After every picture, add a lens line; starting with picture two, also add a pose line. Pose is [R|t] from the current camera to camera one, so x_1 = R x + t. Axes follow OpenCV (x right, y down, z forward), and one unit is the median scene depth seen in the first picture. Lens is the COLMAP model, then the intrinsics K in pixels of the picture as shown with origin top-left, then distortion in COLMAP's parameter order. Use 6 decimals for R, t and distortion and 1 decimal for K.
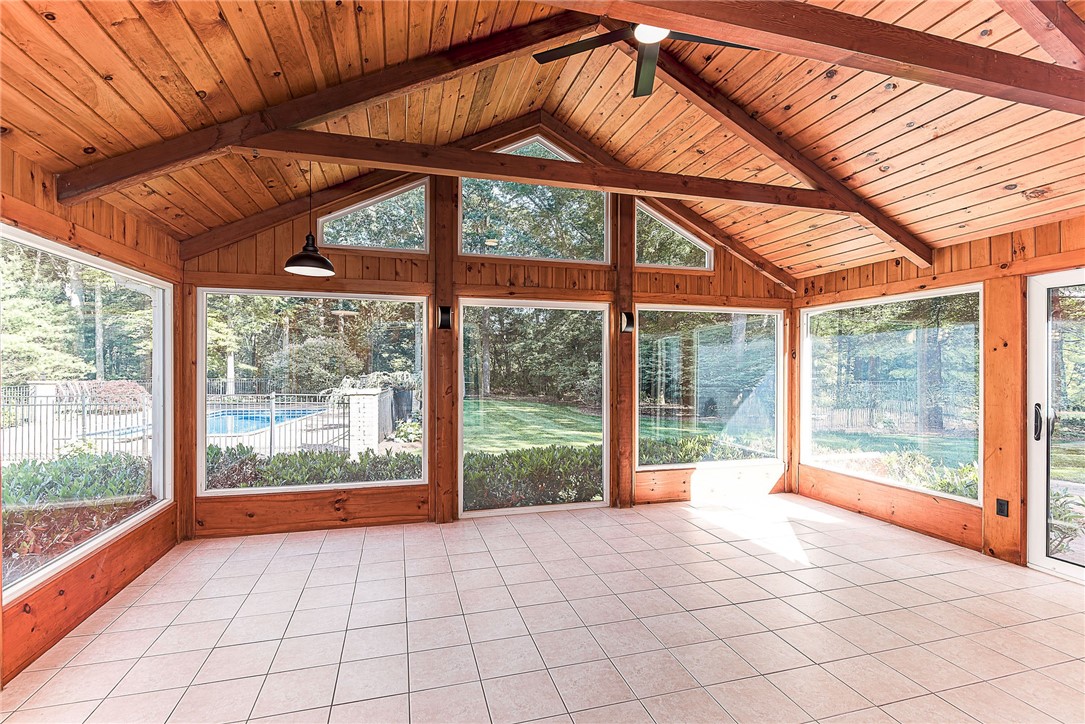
lens RADIAL K [[507.6, 0, 542.5], [0, 507.6, 362.0], [0, 0, 1]] dist [-0.004793, -0.000312]
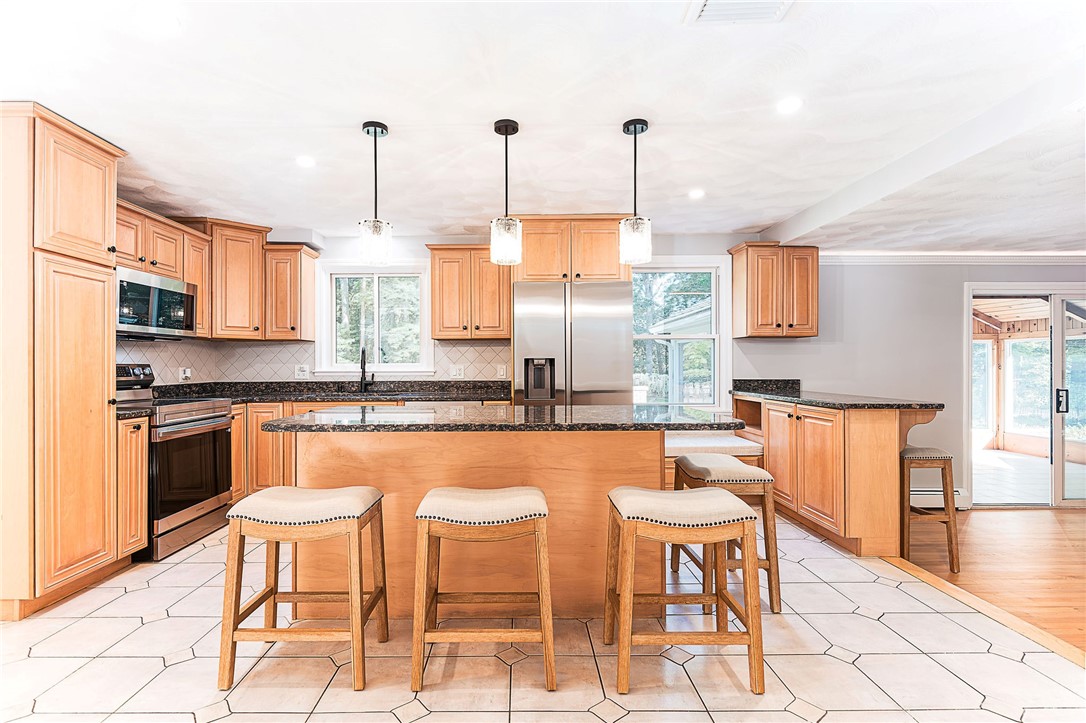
lens RADIAL K [[507.5, 0, 526.6], [0, 507.5, 363.8], [0, 0, 1]] dist [-0.003800, -0.000279]
pose [[0.963703, -0.007560, -0.266869, -0.606050], [0.006088, 0.999961, -0.006342, -0.024631], [0.266906, 0.004487, 0.963712, -1.102621]]
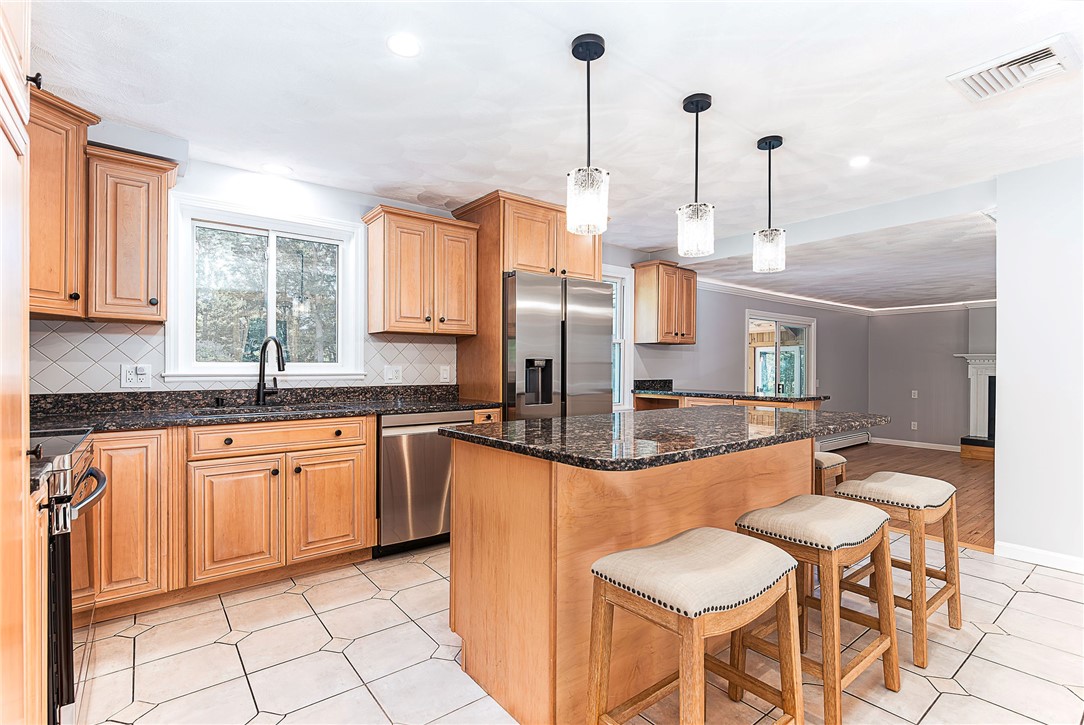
lens RADIAL K [[501.2, 0, 538.5], [0, 501.2, 365.7], [0, 0, 1]] dist [0.000044, -0.000115]
pose [[0.924246, -0.000407, 0.381796, -1.051665], [0.001005, 0.999999, -0.001367, -0.027885], [-0.381795, 0.001647, 0.924246, -0.987297]]
